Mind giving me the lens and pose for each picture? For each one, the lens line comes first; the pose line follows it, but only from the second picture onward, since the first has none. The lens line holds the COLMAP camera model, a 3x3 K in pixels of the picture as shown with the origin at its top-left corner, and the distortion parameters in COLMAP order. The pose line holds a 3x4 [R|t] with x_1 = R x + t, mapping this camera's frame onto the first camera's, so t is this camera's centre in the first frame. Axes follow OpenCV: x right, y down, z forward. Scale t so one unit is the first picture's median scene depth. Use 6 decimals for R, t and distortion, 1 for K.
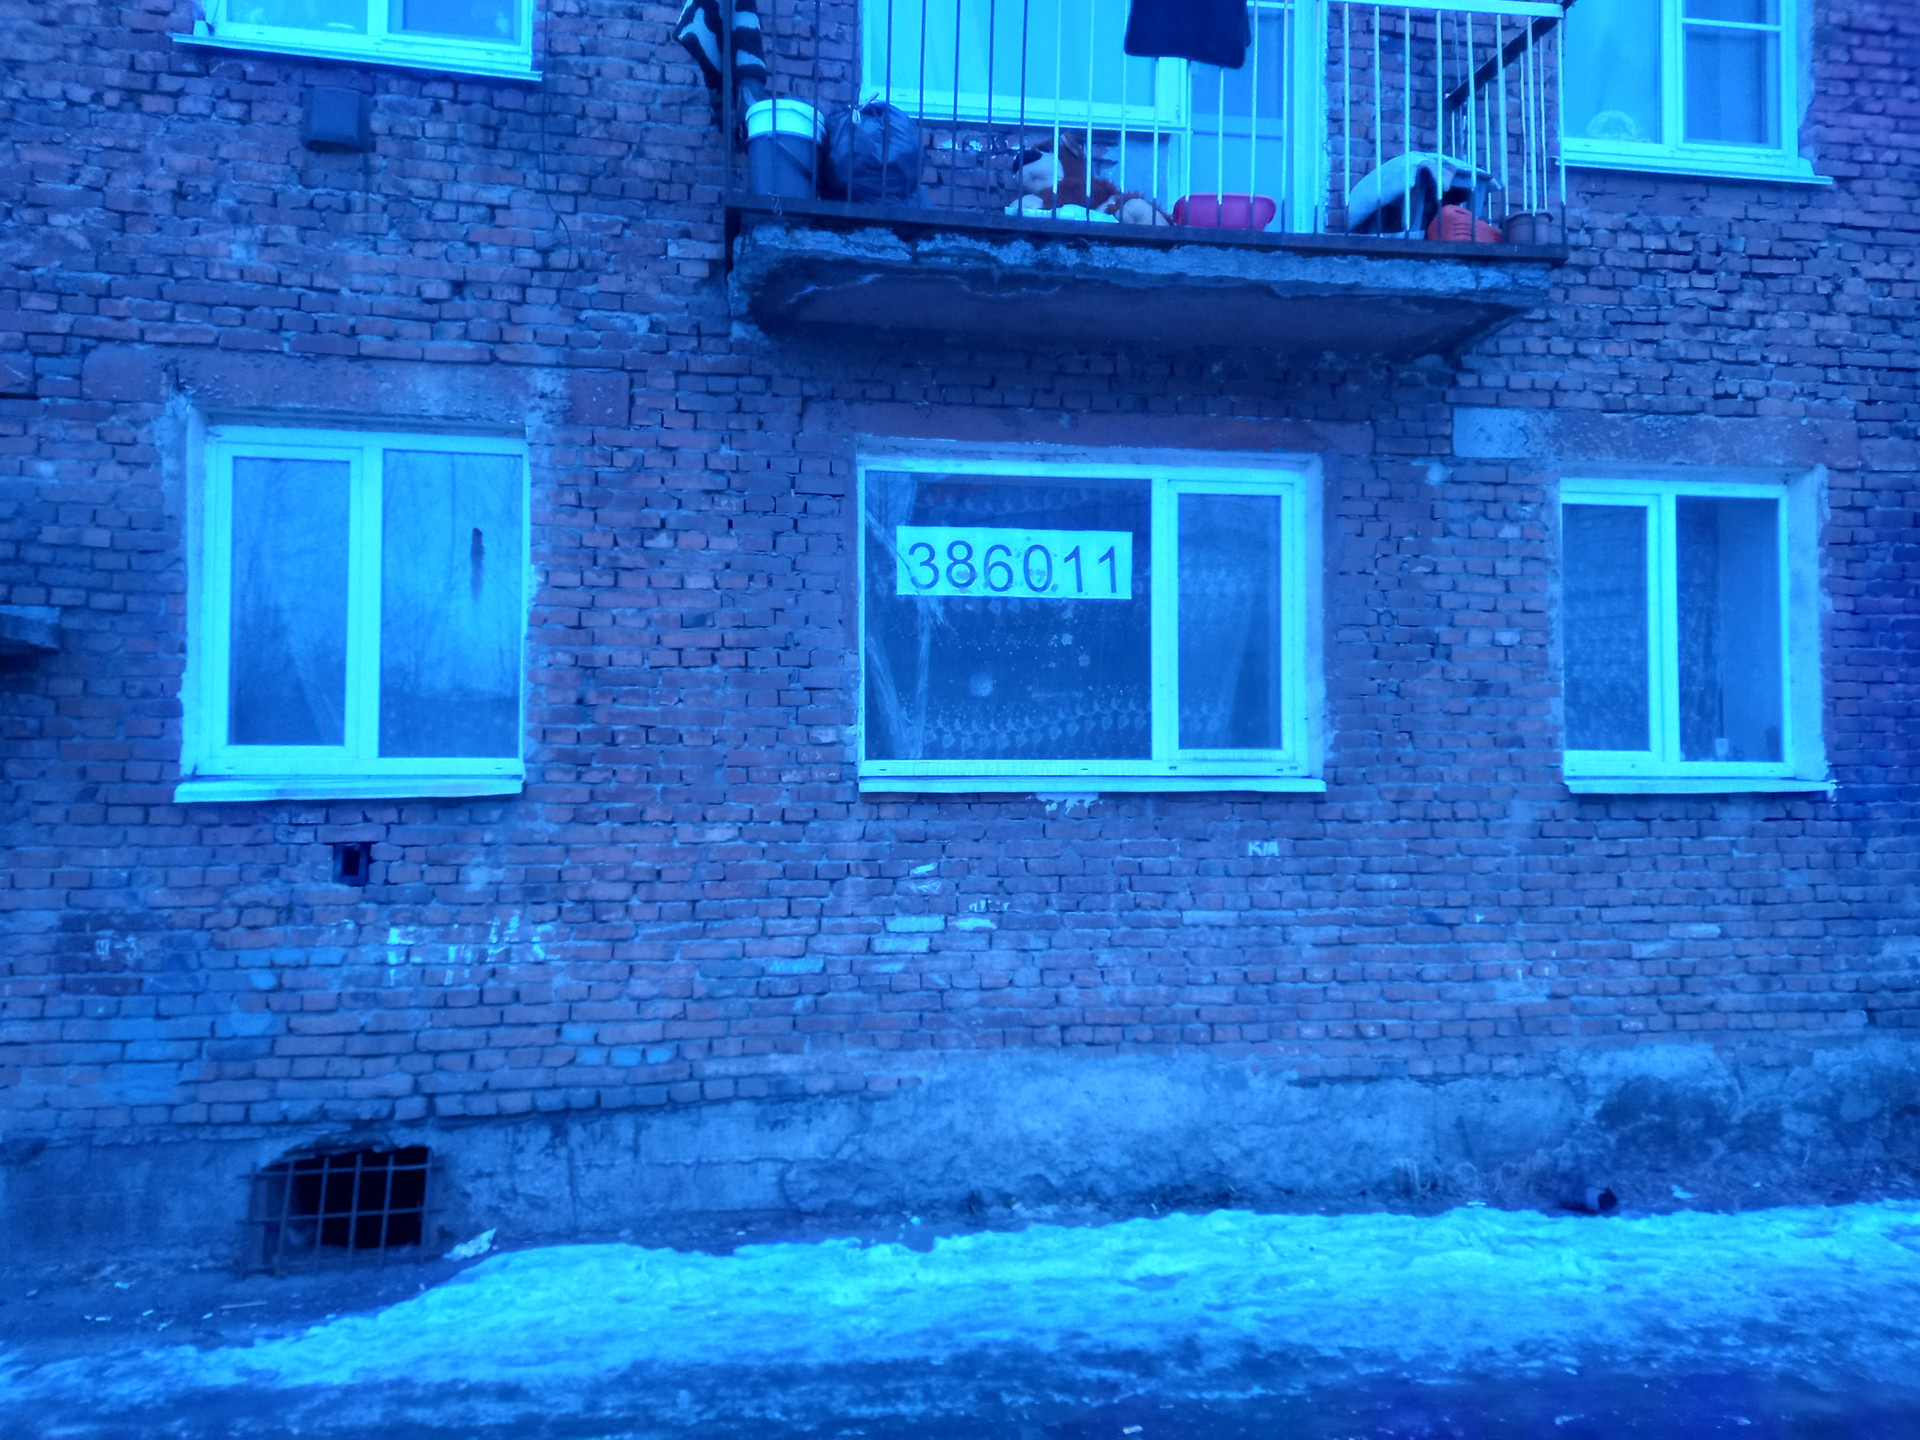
lens RADIAL K [[1401.6, 0, 958.0], [0, 1401.6, 708.8], [0, 0, 1]] dist [0.069429, -0.050732]
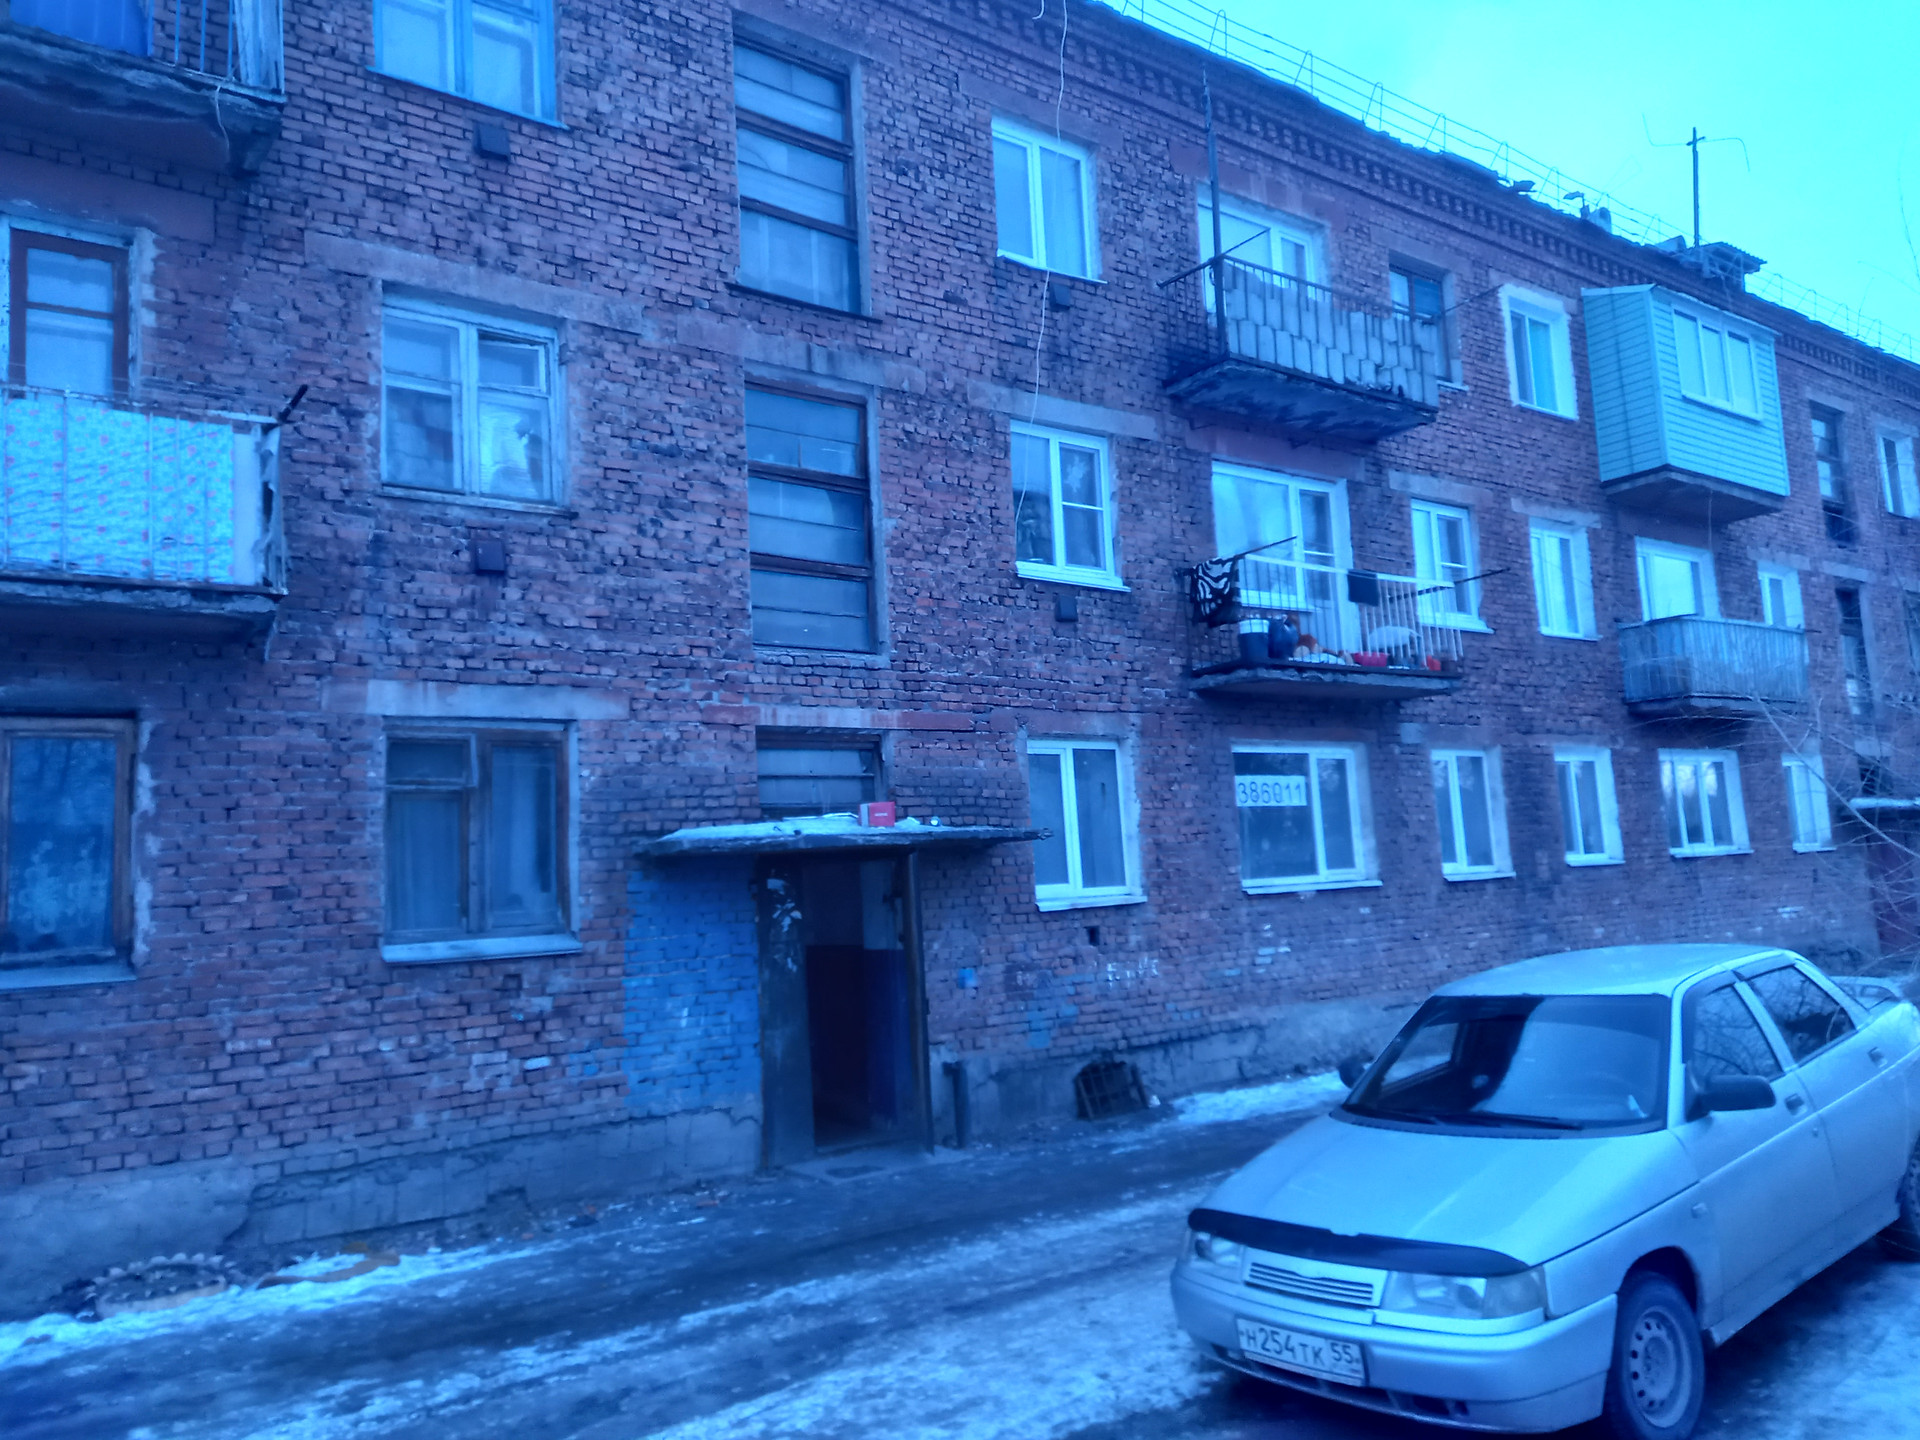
lens RADIAL K [[1401.6, 0, 966.0], [0, 1401.6, 720.4], [0, 0, 1]] dist [0.069429, -0.050732]
pose [[0.887139, 0.001245, 0.461500, -1.581296], [0.045790, 0.994824, -0.090706, -0.036182], [-0.459224, 0.101601, 0.882491, -0.873541]]
